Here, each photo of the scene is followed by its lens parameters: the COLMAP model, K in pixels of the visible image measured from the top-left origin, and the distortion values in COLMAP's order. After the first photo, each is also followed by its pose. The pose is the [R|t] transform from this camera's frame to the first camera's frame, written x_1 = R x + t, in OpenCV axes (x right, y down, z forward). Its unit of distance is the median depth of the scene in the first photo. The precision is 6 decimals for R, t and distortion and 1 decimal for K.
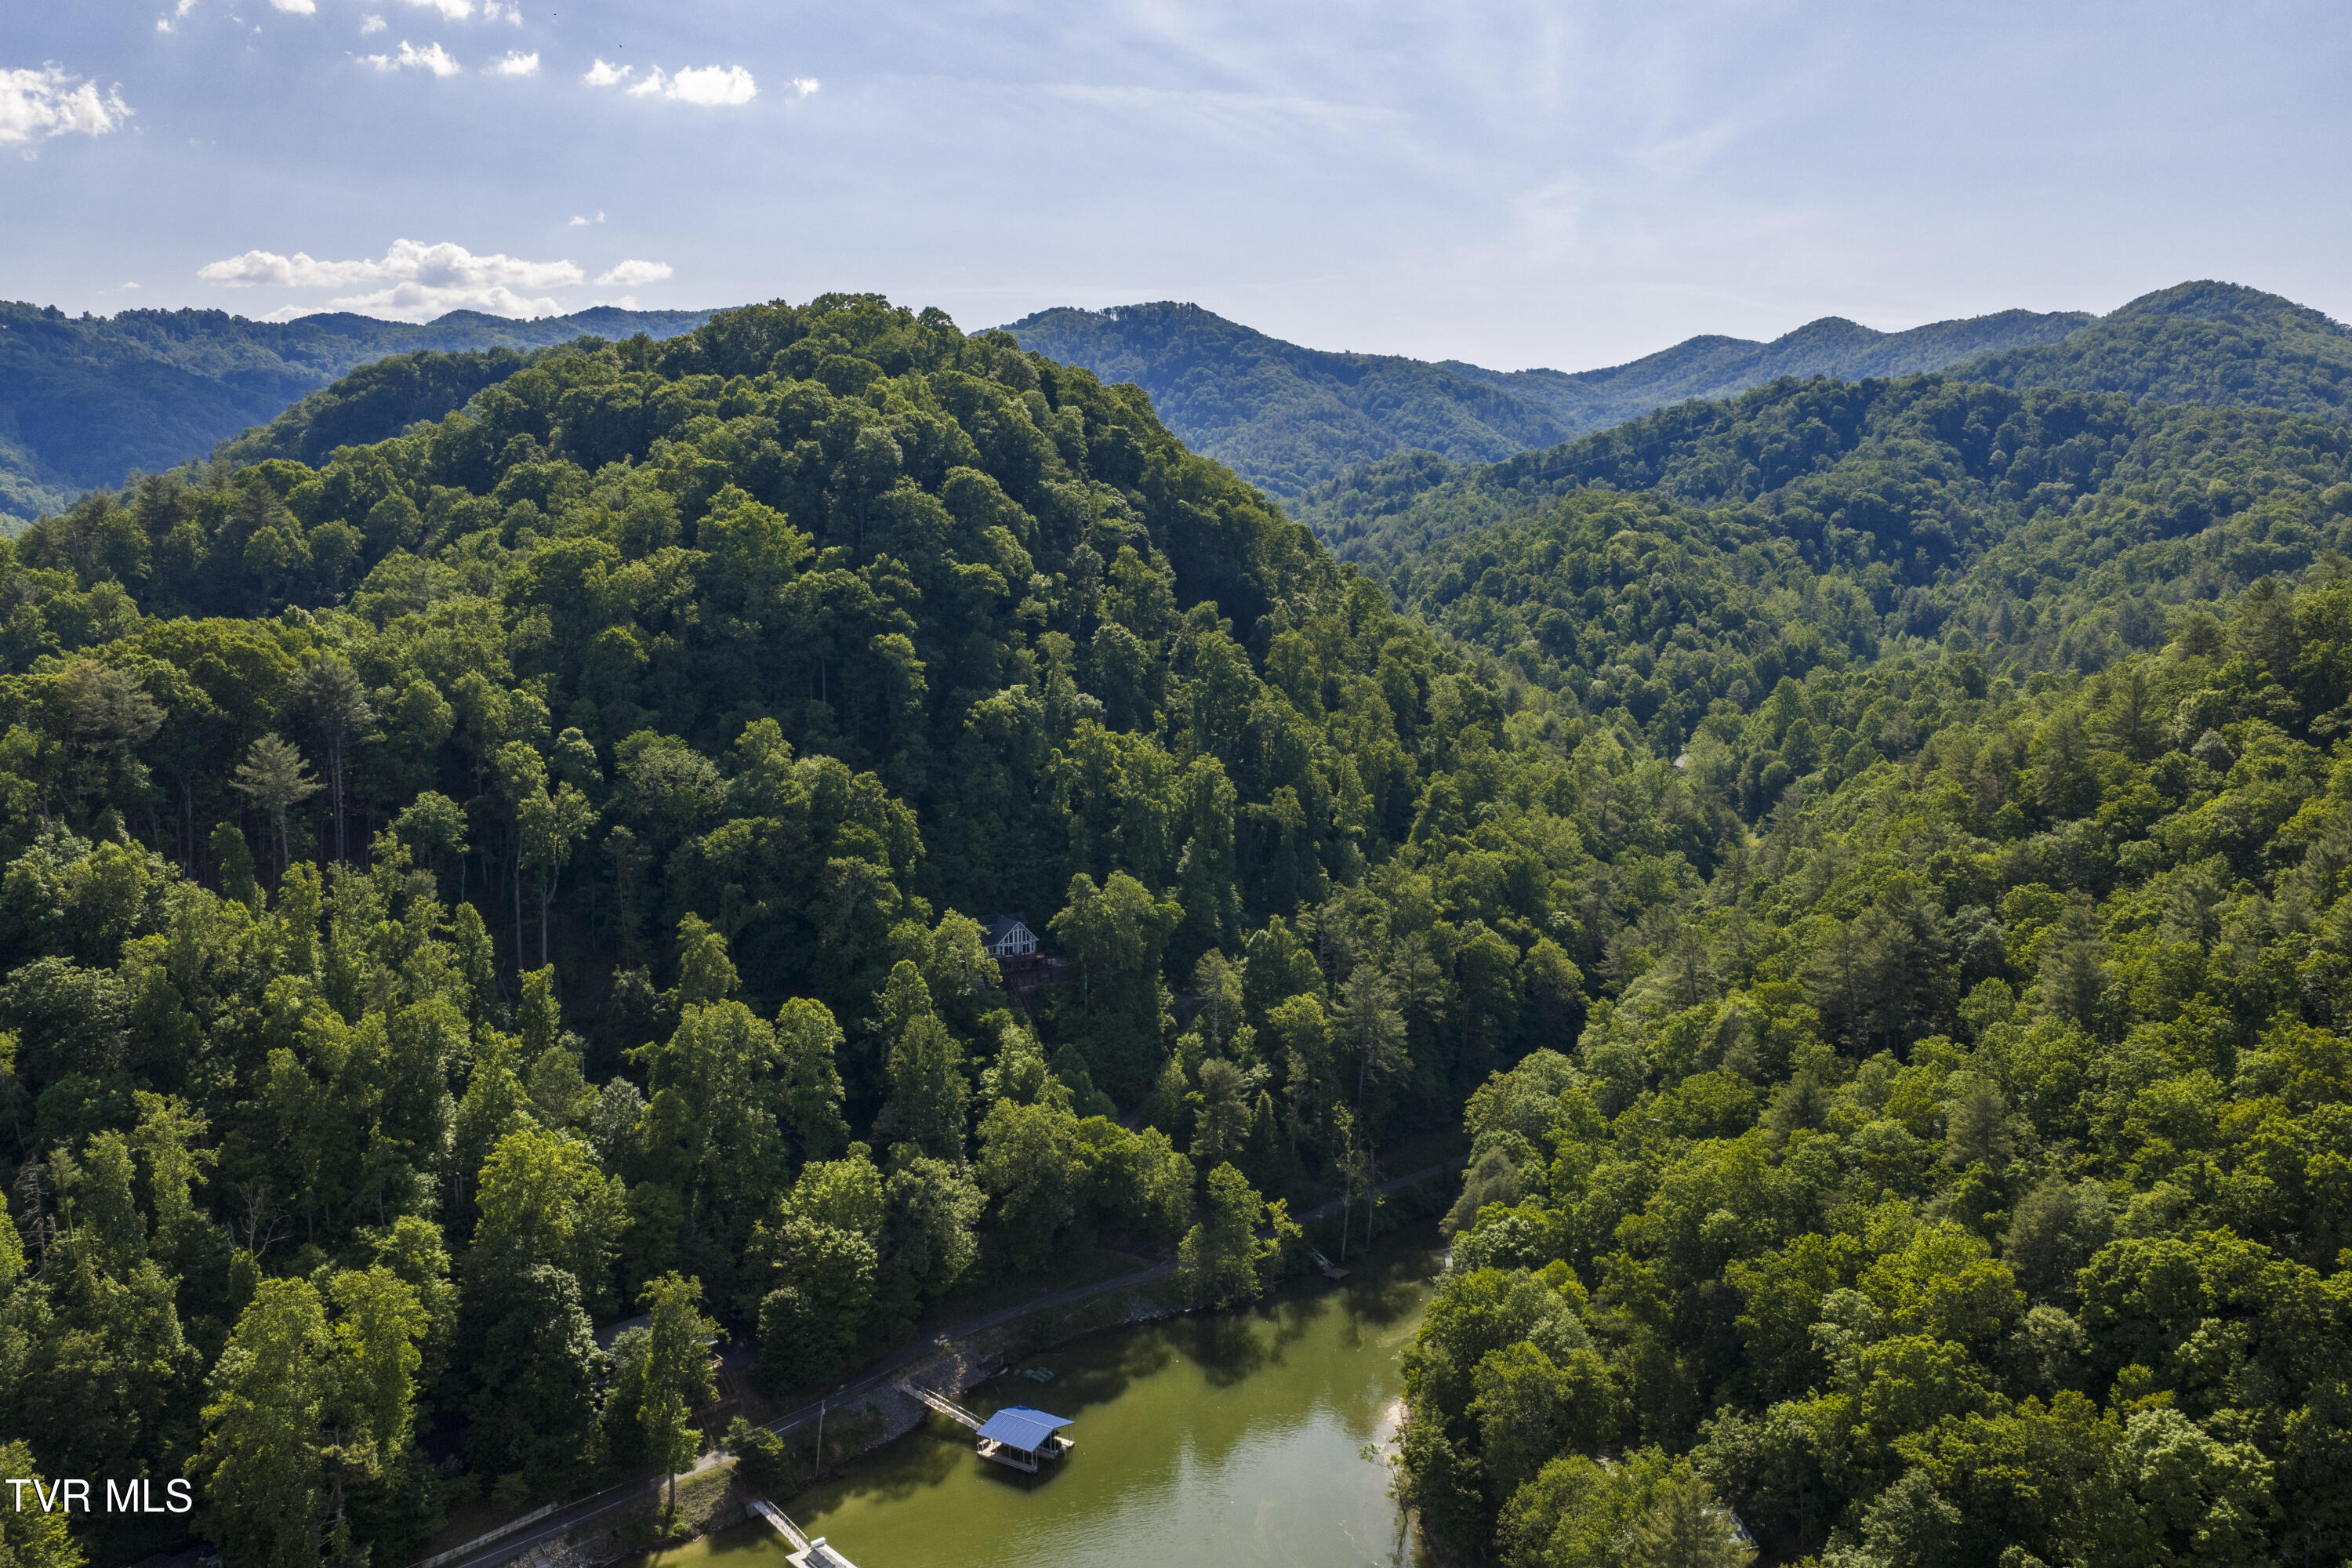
lens RADIAL K [[1947.6, 0, 1179.8], [0, 1947.6, 798.8], [0, 0, 1]] dist [0.012410, -0.009226]
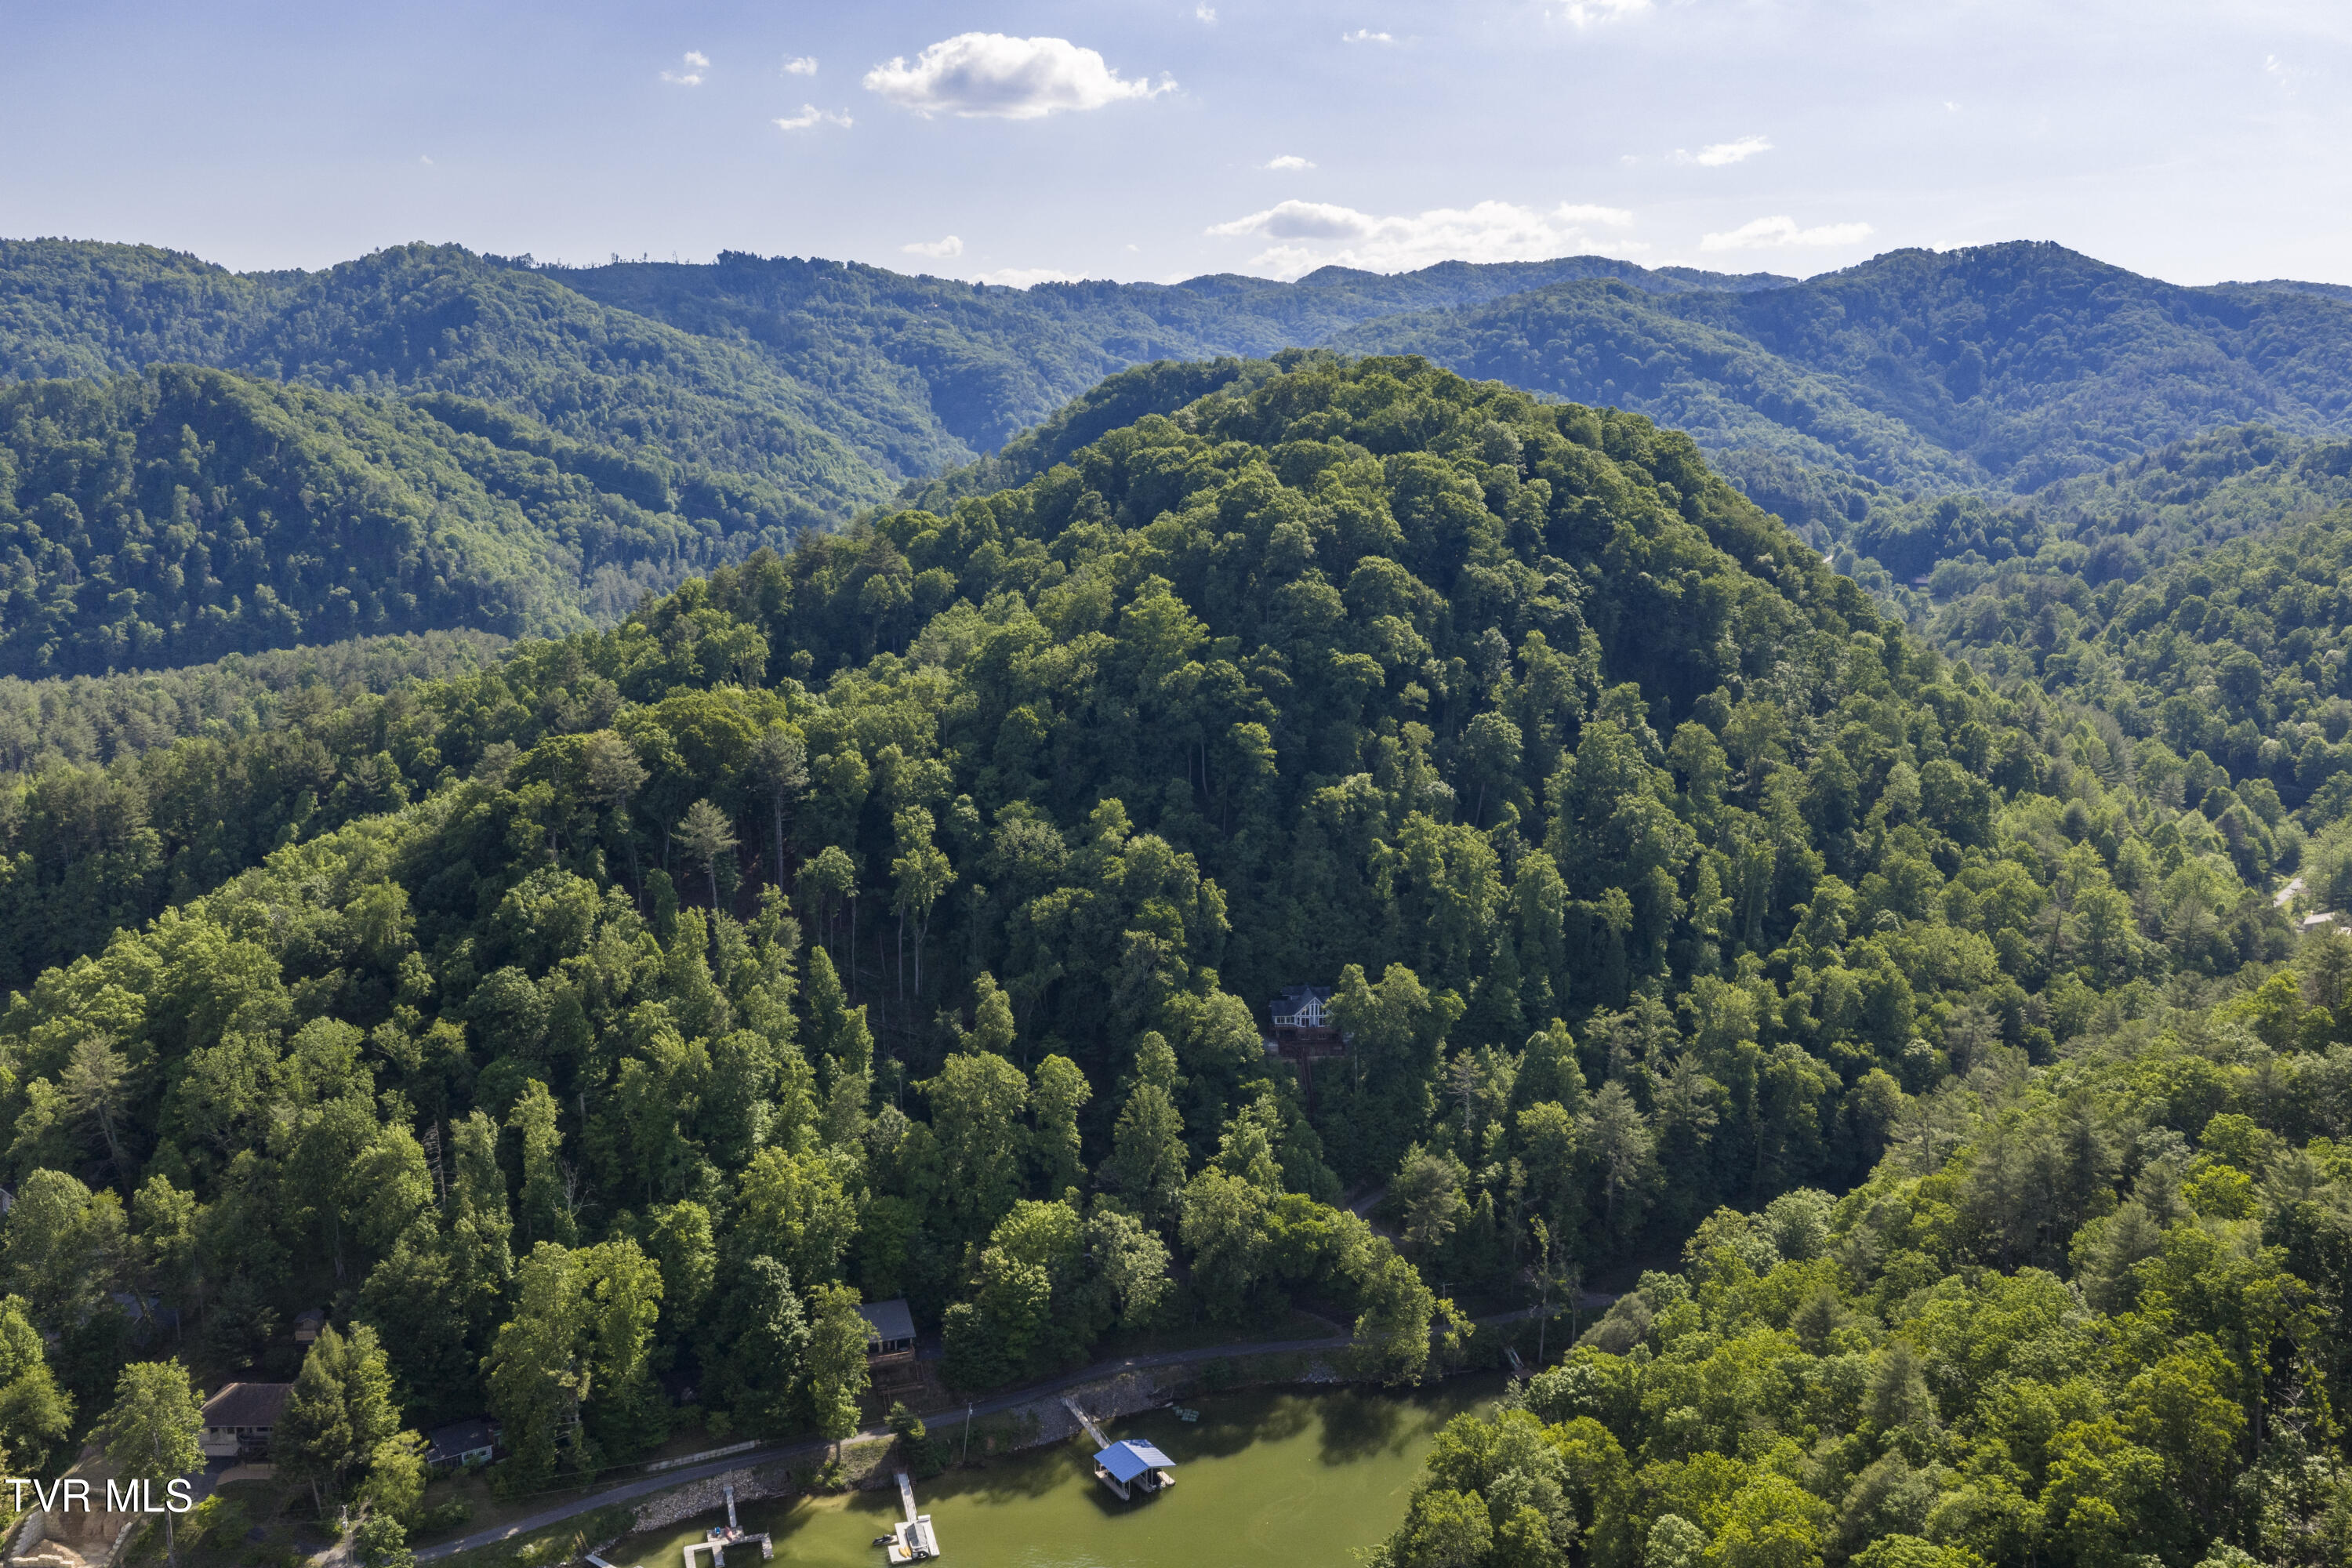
lens RADIAL K [[1940.3, 0, 1172.6], [0, 1940.3, 802.6], [0, 0, 1]] dist [0.025732, -0.040647]
pose [[0.905560, 0.079784, -0.416648, 0.268522], [-0.064927, 0.996650, 0.049732, -0.088115], [0.419220, -0.017984, 0.907706, -0.028402]]
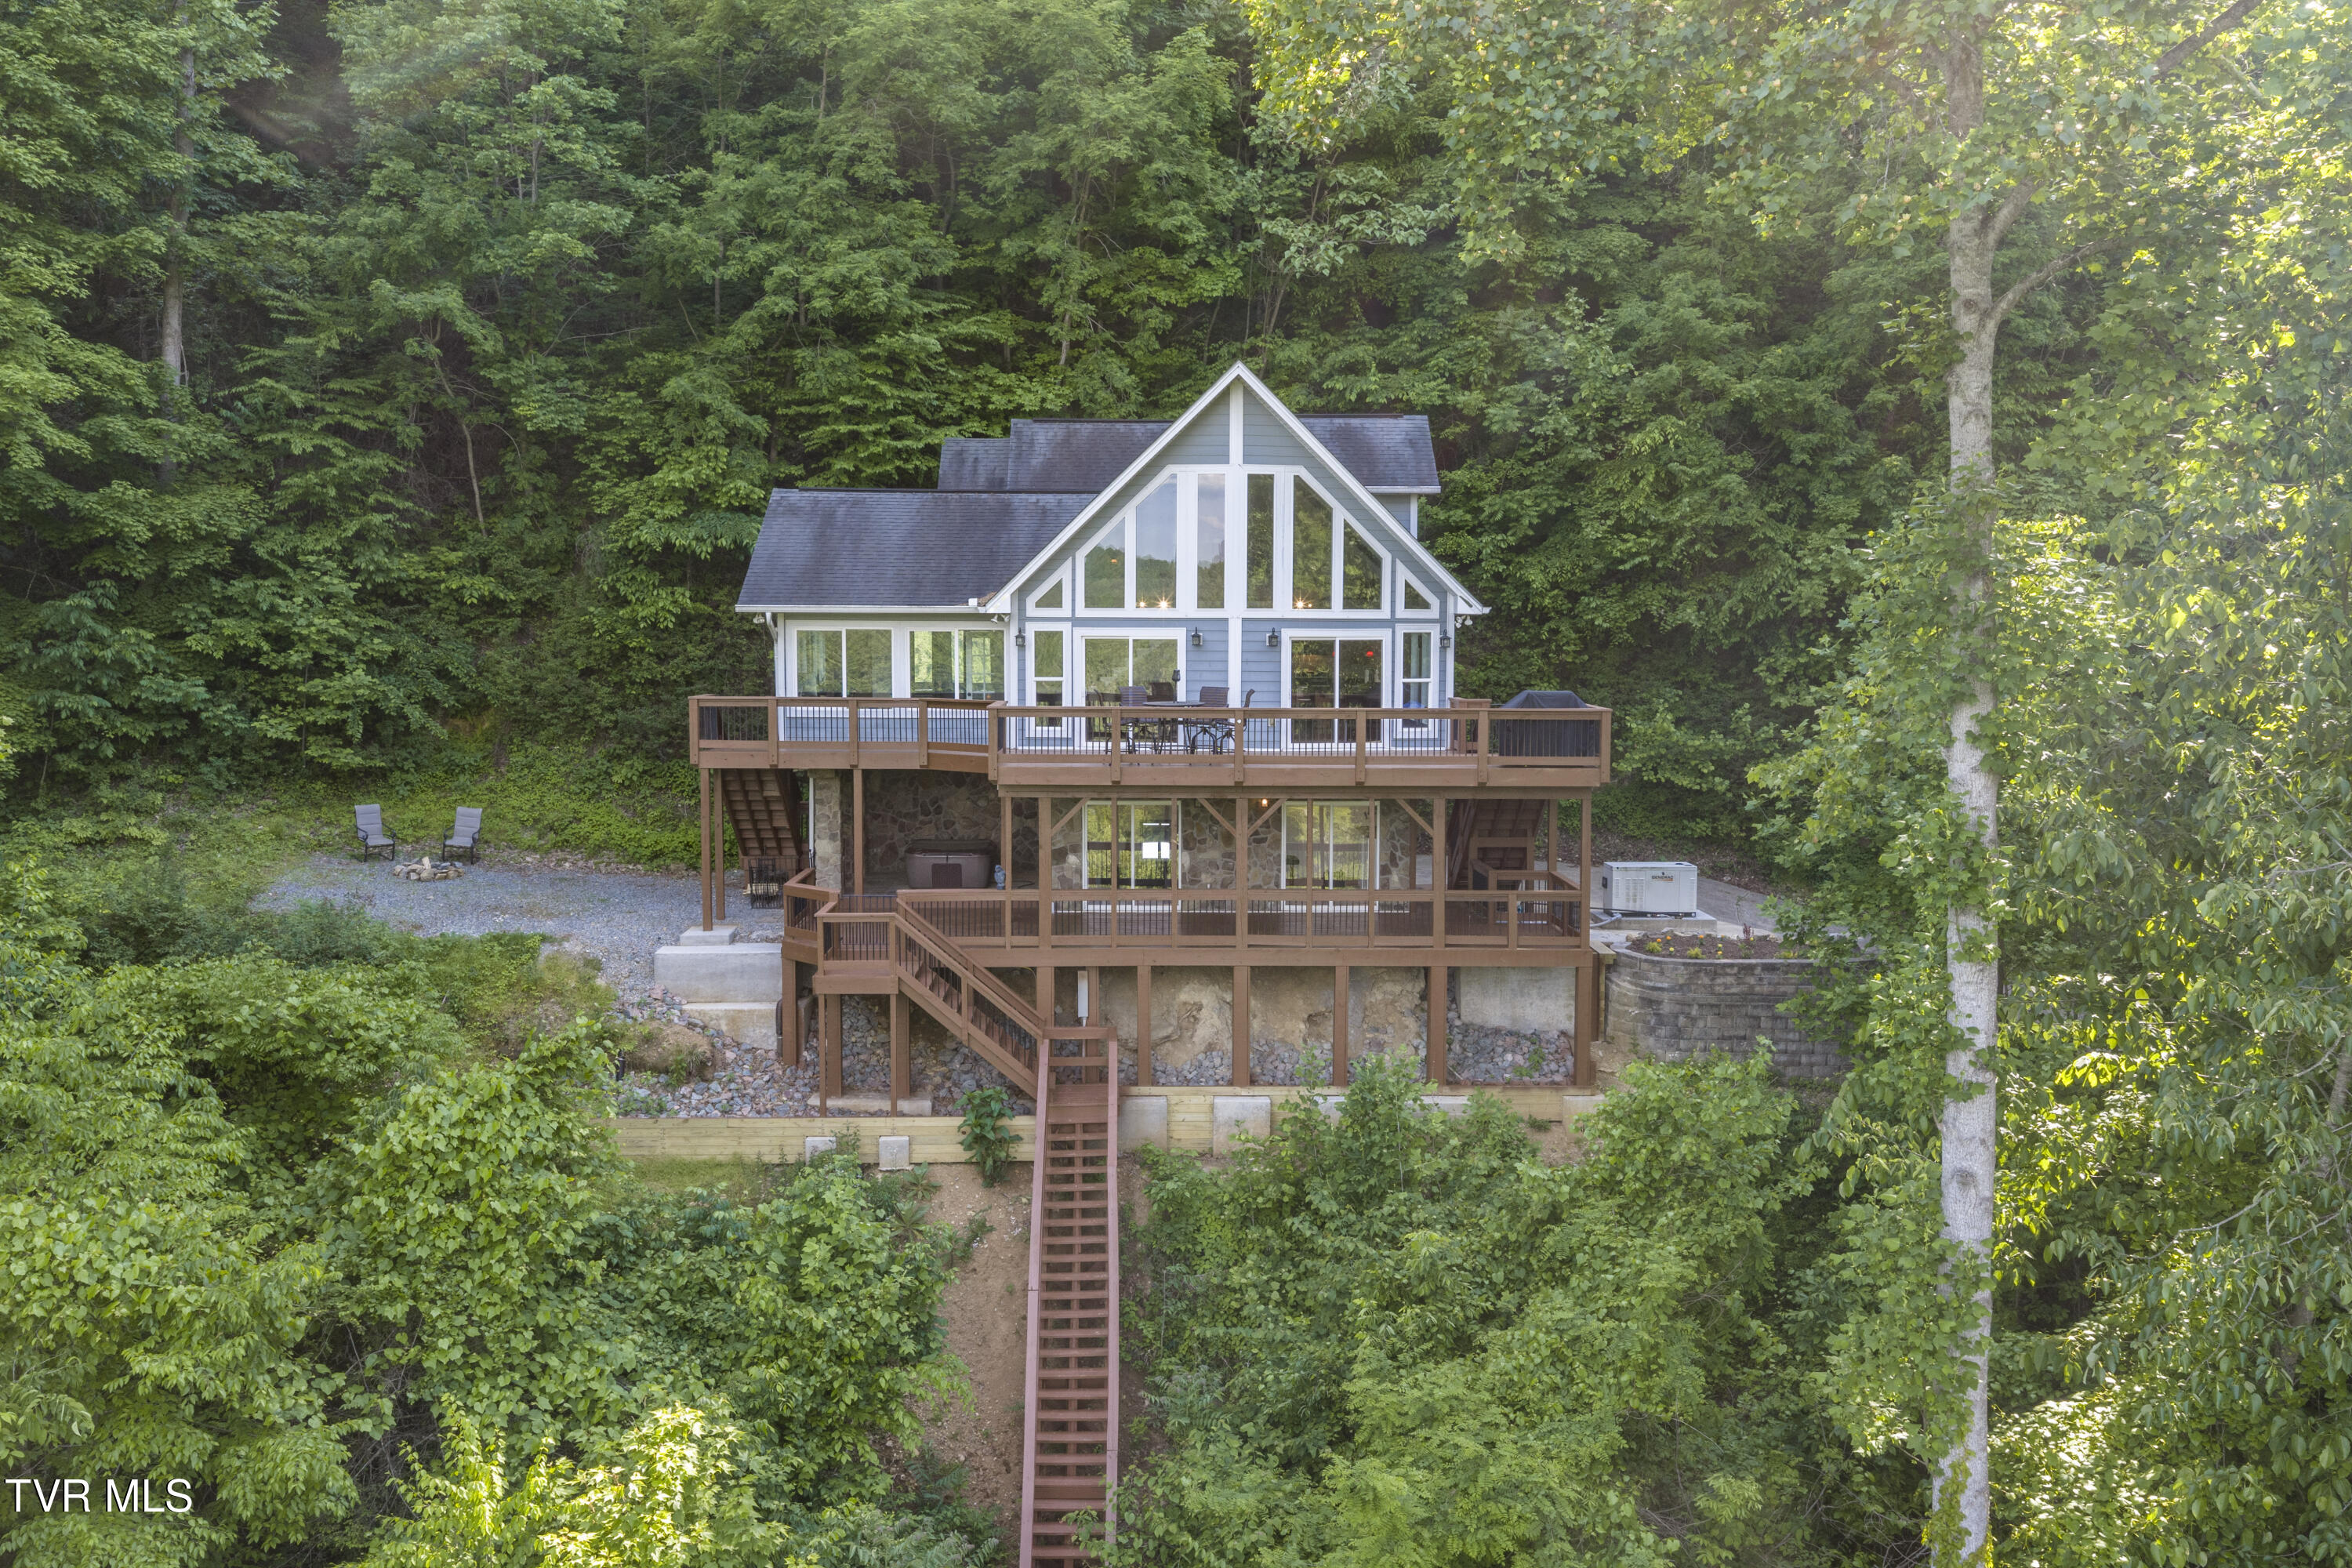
lens RADIAL K [[1940.3, 0, 1172.6], [0, 1940.3, 802.6], [0, 0, 1]] dist [0.025732, -0.040647]
pose [[0.878630, 0.042289, -0.475627, -0.038489], [-0.078571, 0.995298, -0.056651, 0.080844], [0.470995, 0.087146, 0.877821, 0.841997]]
